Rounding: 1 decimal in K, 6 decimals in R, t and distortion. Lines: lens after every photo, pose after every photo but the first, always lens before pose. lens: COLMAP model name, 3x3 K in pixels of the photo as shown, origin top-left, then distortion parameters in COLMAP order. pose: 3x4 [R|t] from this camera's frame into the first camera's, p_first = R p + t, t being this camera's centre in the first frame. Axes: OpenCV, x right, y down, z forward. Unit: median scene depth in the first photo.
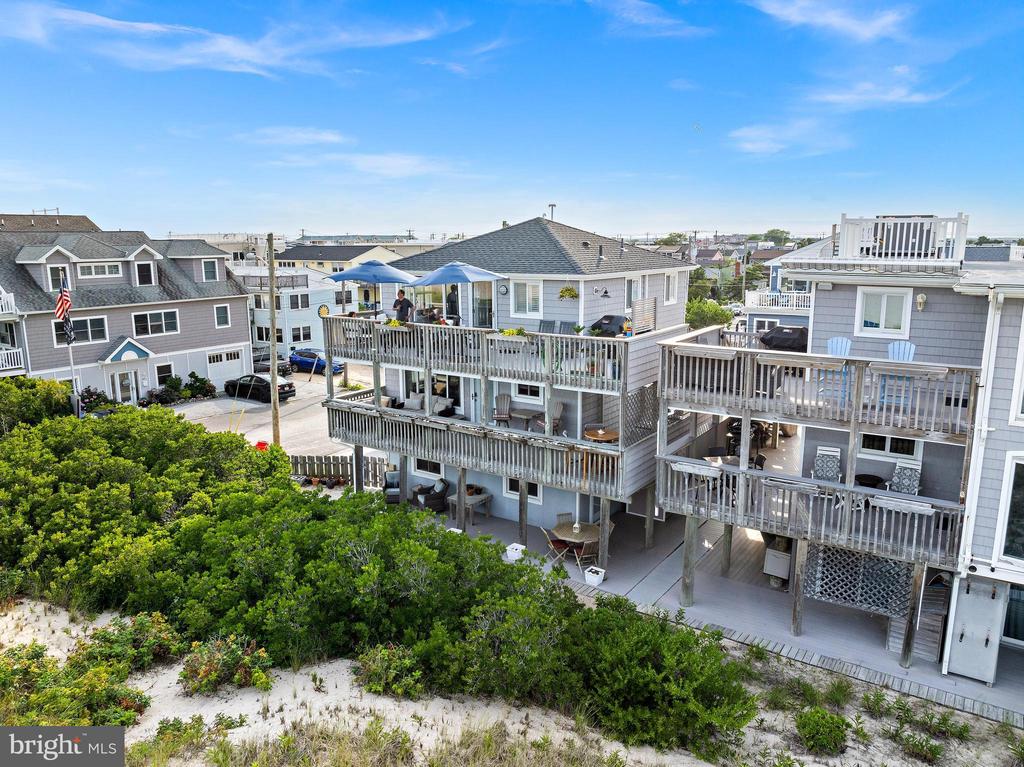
lens RADIAL K [[728.4, 0, 510.1], [0, 728.4, 379.3], [0, 0, 1]] dist [-0.047573, 0.002174]
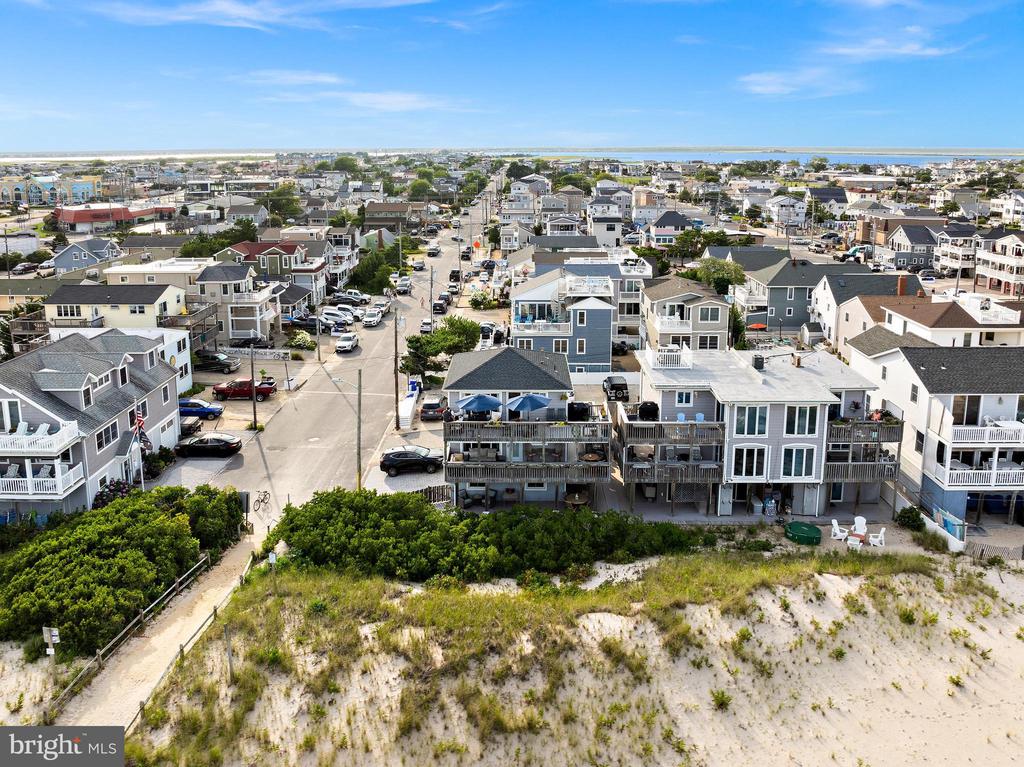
lens RADIAL K [[753.5, 0, 508.2], [0, 753.5, 268.3], [0, 0, 1]] dist [-0.027163, -0.001571]
pose [[0.832086, -0.086878, 0.547800, -1.414235], [0.103646, 0.994614, 0.000305, -0.576994], [-0.544877, 0.056523, 0.836609, -0.994334]]
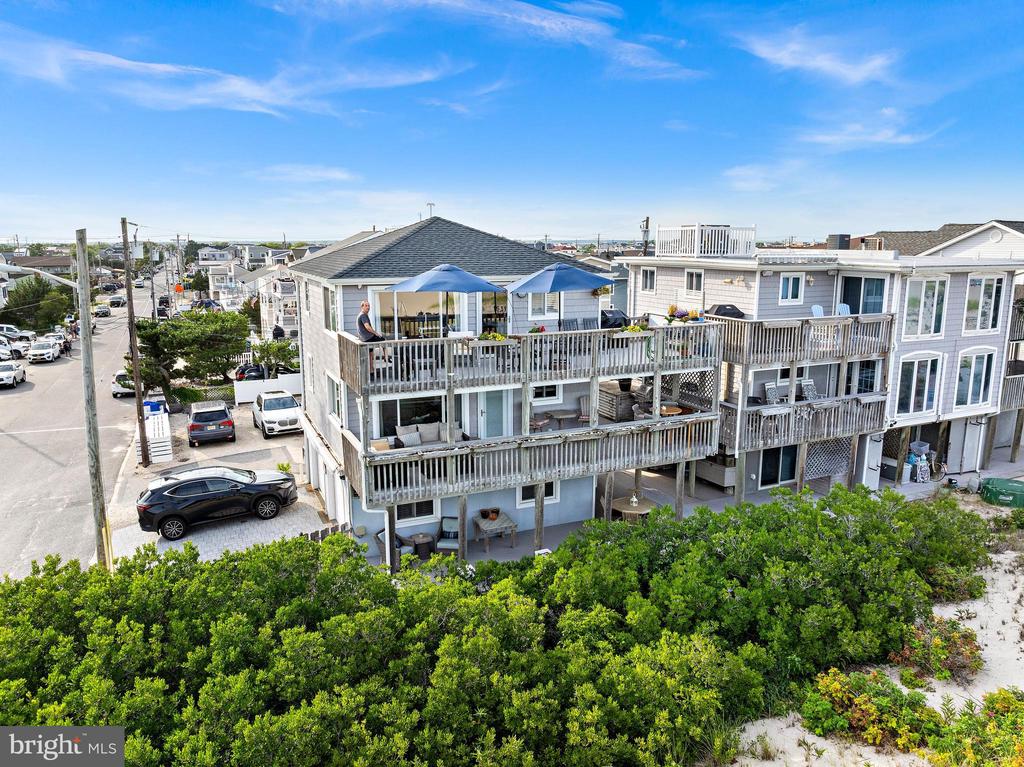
lens RADIAL K [[728.4, 0, 510.1], [0, 728.4, 379.3], [0, 0, 1]] dist [-0.047573, 0.002174]
pose [[0.524439, -0.157234, 0.836804, -0.935316], [0.157675, 0.983737, 0.086025, -0.107075], [-0.836721, 0.086828, 0.540702, 0.564874]]
